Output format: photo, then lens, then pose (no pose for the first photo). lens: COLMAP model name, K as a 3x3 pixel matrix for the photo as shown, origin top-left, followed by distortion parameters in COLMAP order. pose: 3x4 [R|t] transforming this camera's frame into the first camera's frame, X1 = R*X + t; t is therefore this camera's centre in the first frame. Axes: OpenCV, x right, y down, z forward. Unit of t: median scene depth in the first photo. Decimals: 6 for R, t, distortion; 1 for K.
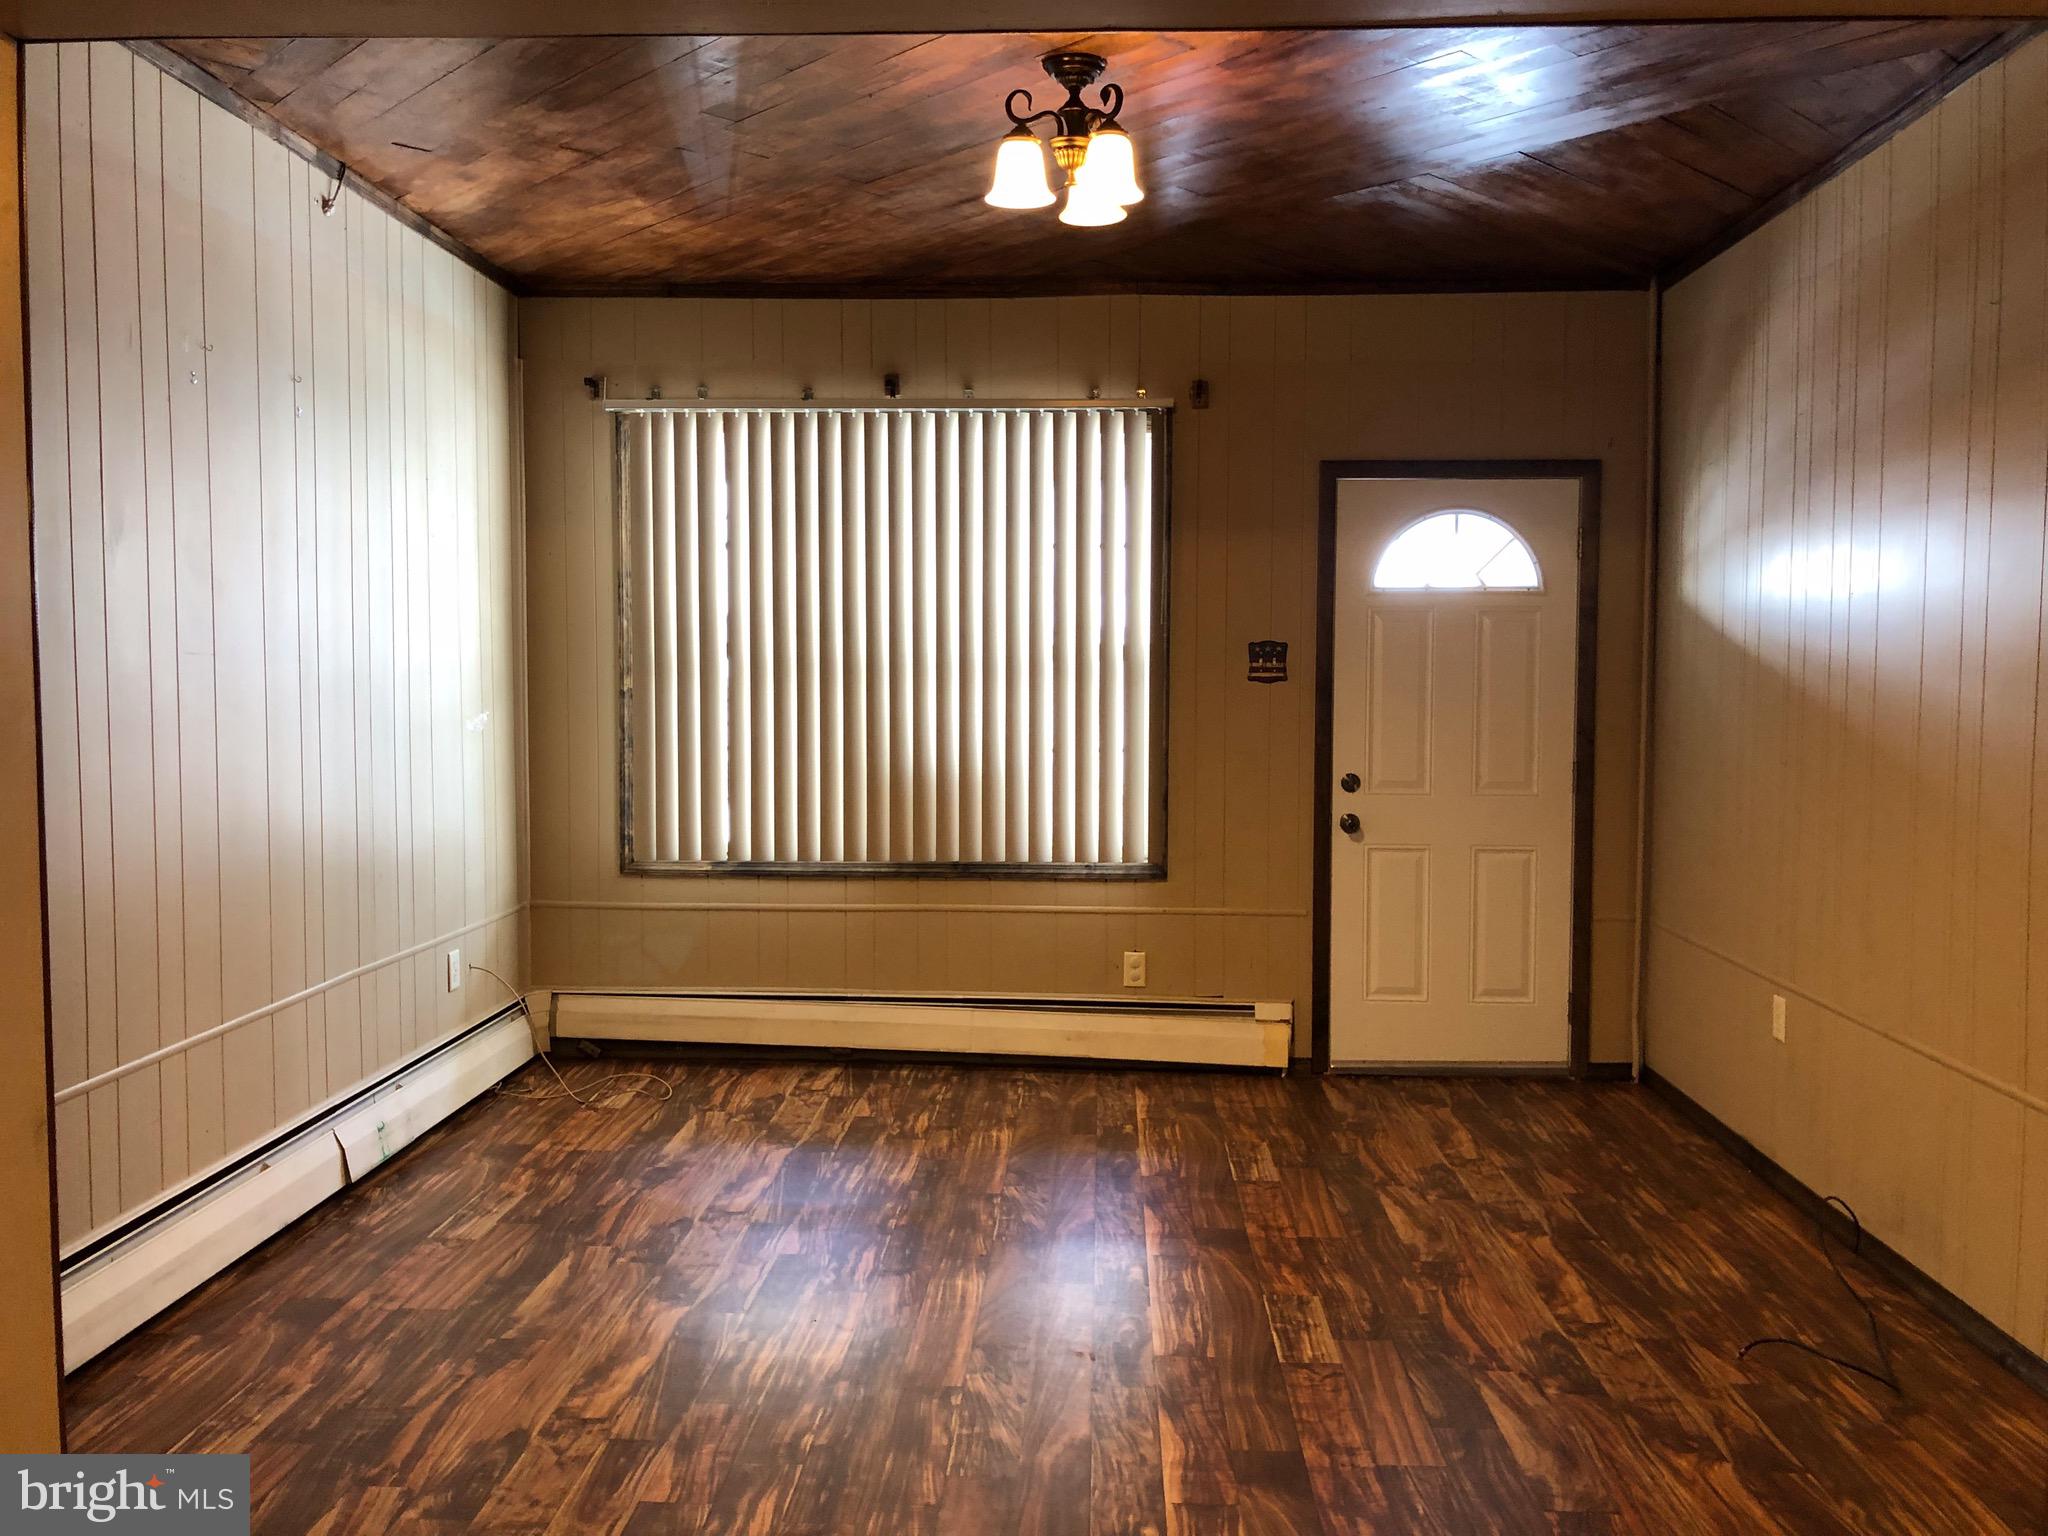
lens RADIAL K [[1656.9, 0, 1040.3], [0, 1656.9, 753.8], [0, 0, 1]] dist [0.080112, -0.127832]
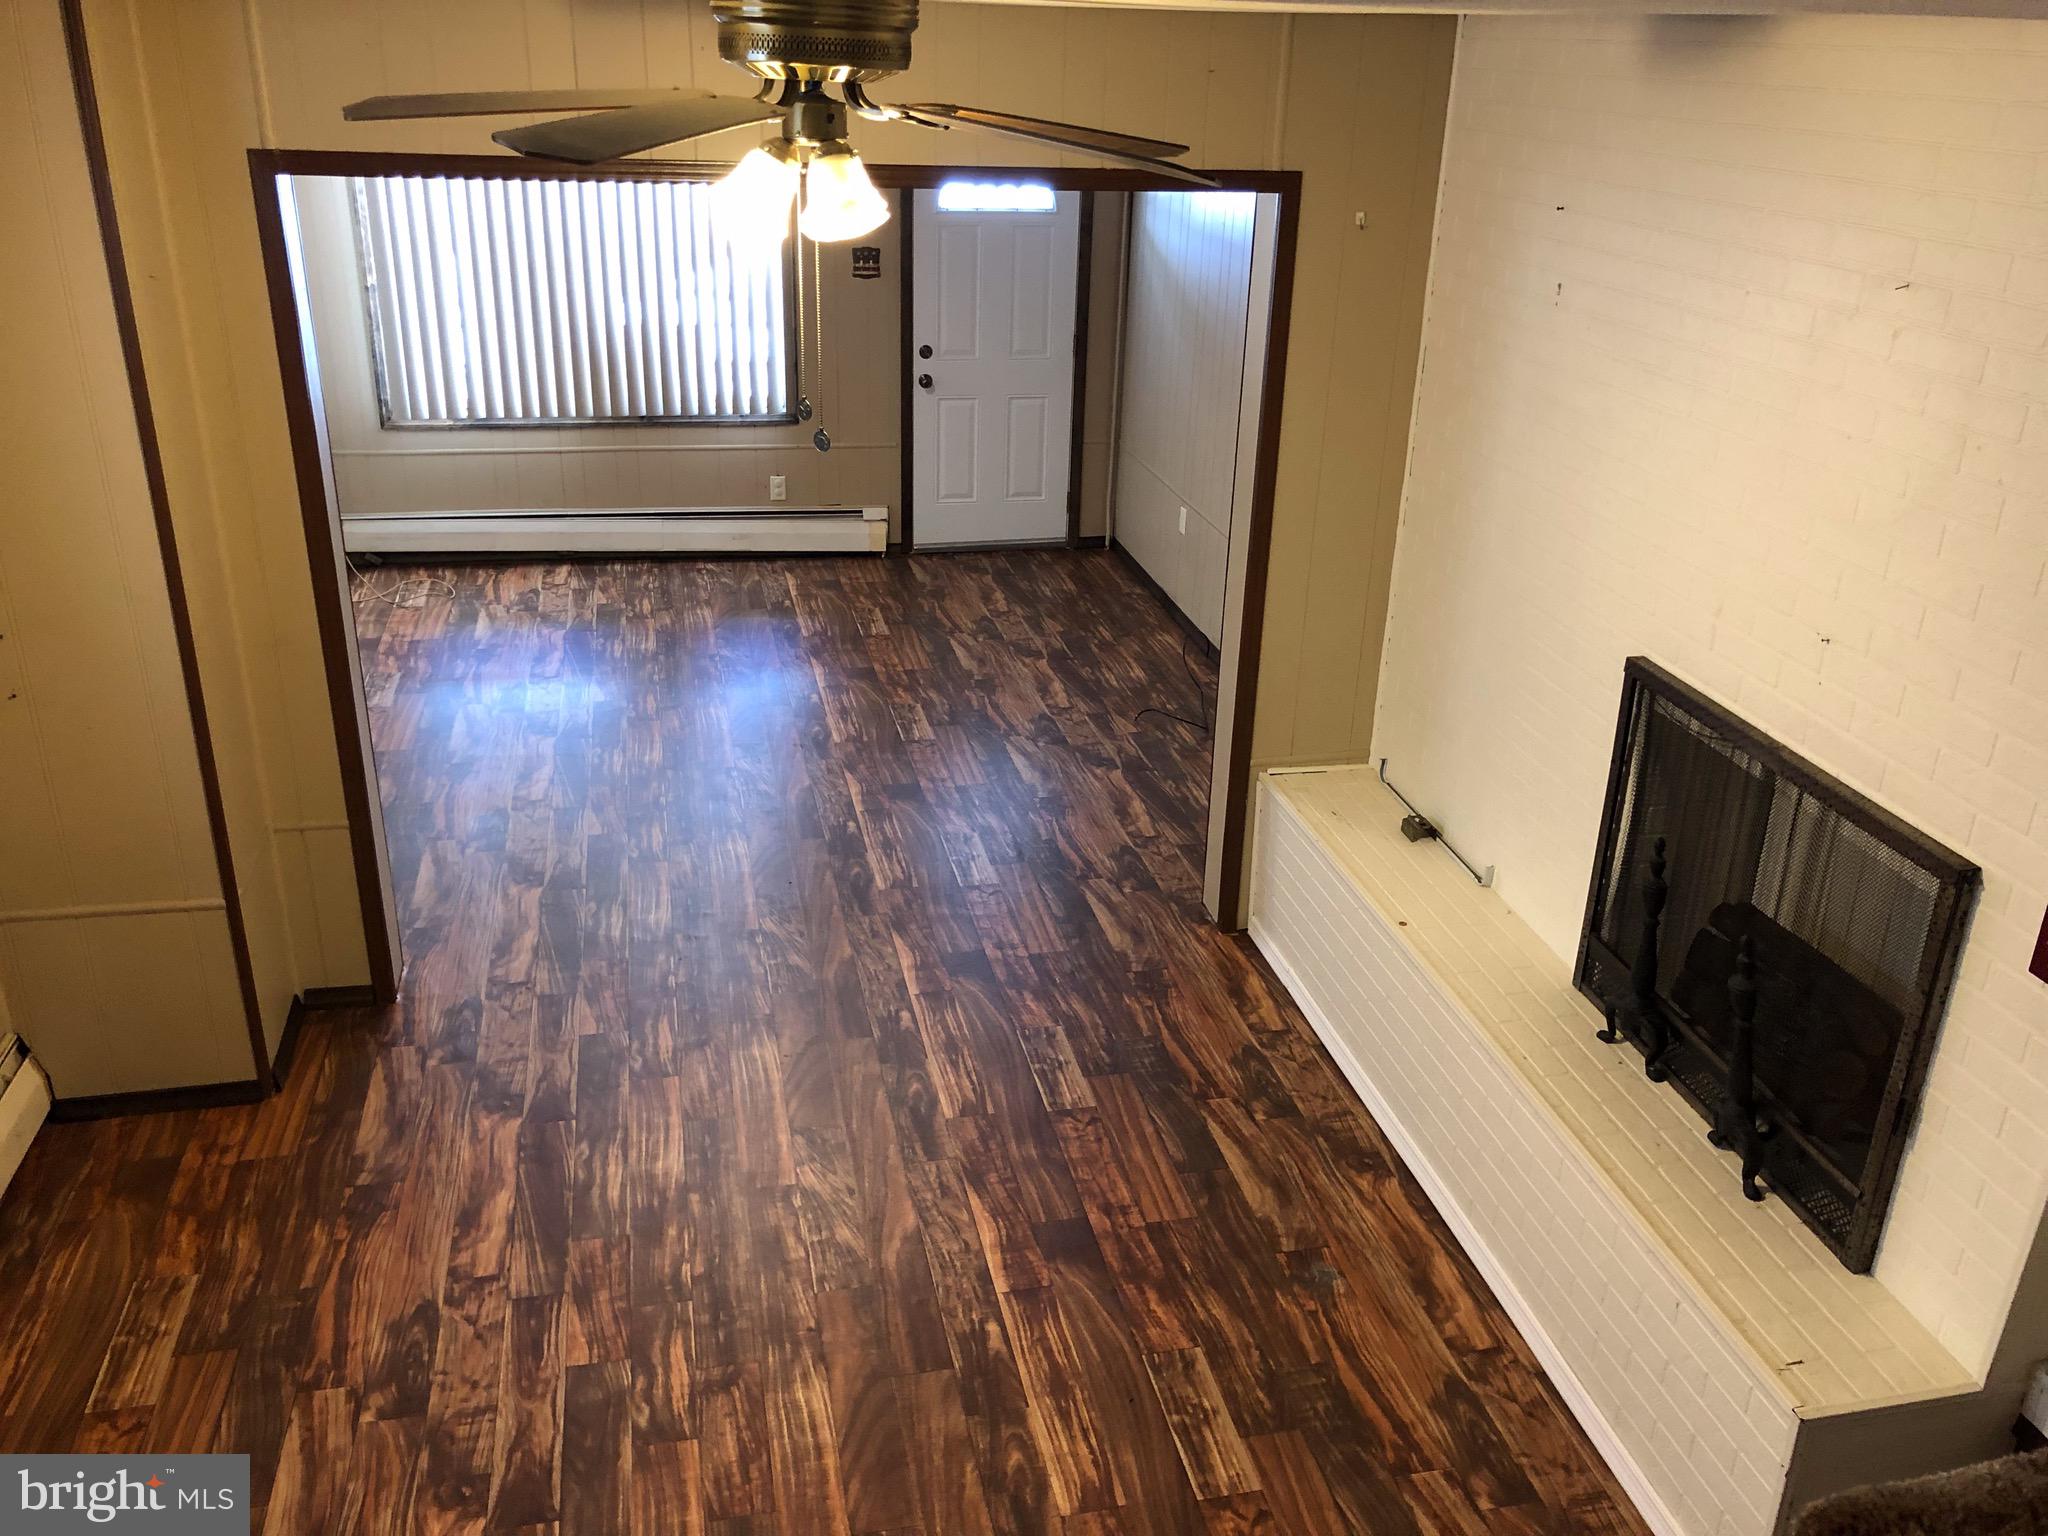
lens RADIAL K [[1679.5, 0, 1019.6], [0, 1679.5, 736.3], [0, 0, 1]] dist [0.056977, -0.108980]
pose [[0.966798, -0.077611, 0.243472, -0.127133], [-0.011950, 0.937991, 0.346454, -0.198549], [-0.255263, -0.337861, 0.905920, -0.496134]]
